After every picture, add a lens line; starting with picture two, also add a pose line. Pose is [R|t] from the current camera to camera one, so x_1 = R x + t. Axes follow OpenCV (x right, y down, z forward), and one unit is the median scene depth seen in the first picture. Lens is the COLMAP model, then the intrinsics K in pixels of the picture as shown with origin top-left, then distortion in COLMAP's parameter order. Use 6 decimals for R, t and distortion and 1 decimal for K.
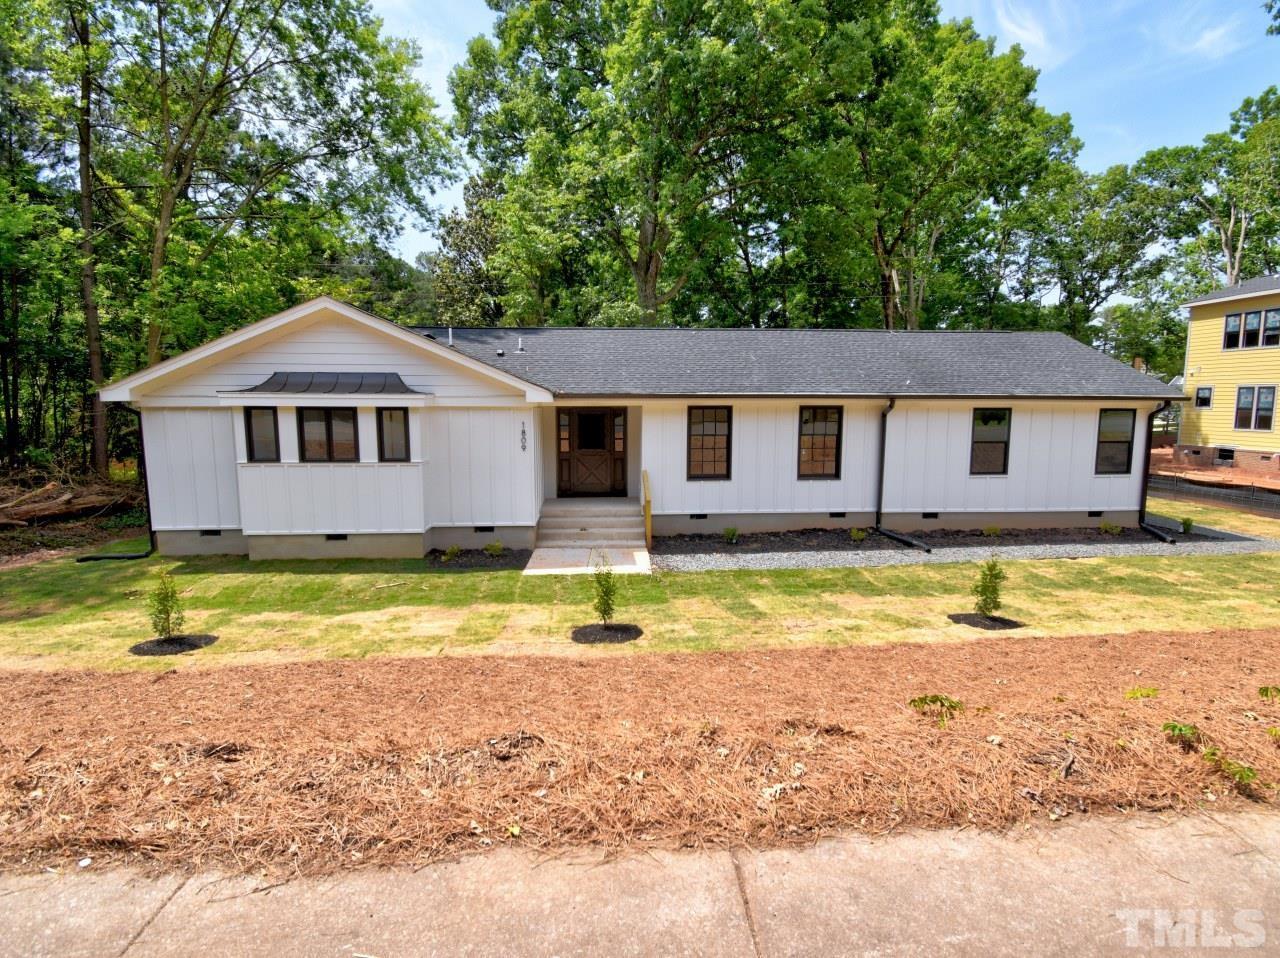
lens RADIAL K [[636.7, 0, 644.4], [0, 636.7, 476.9], [0, 0, 1]] dist [0.023482, -0.027881]
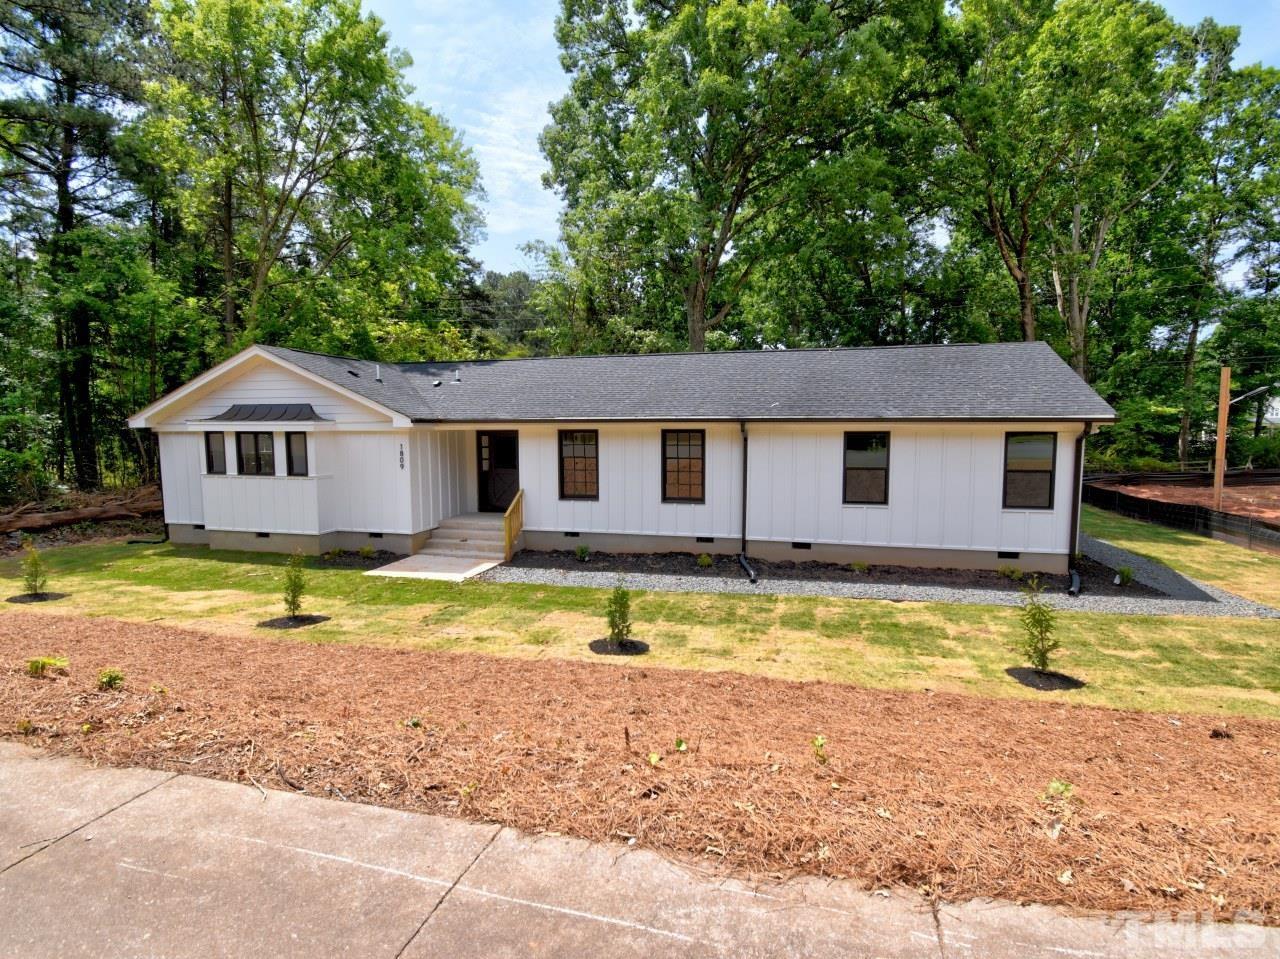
lens RADIAL K [[636.7, 0, 644.4], [0, 636.7, 477.4], [0, 0, 1]] dist [0.023482, -0.027881]
pose [[0.947333, 0.021896, -0.319501, 0.576826], [-0.031997, 0.999139, -0.026400, -0.008561], [0.318648, 0.035232, 0.947218, 0.040314]]
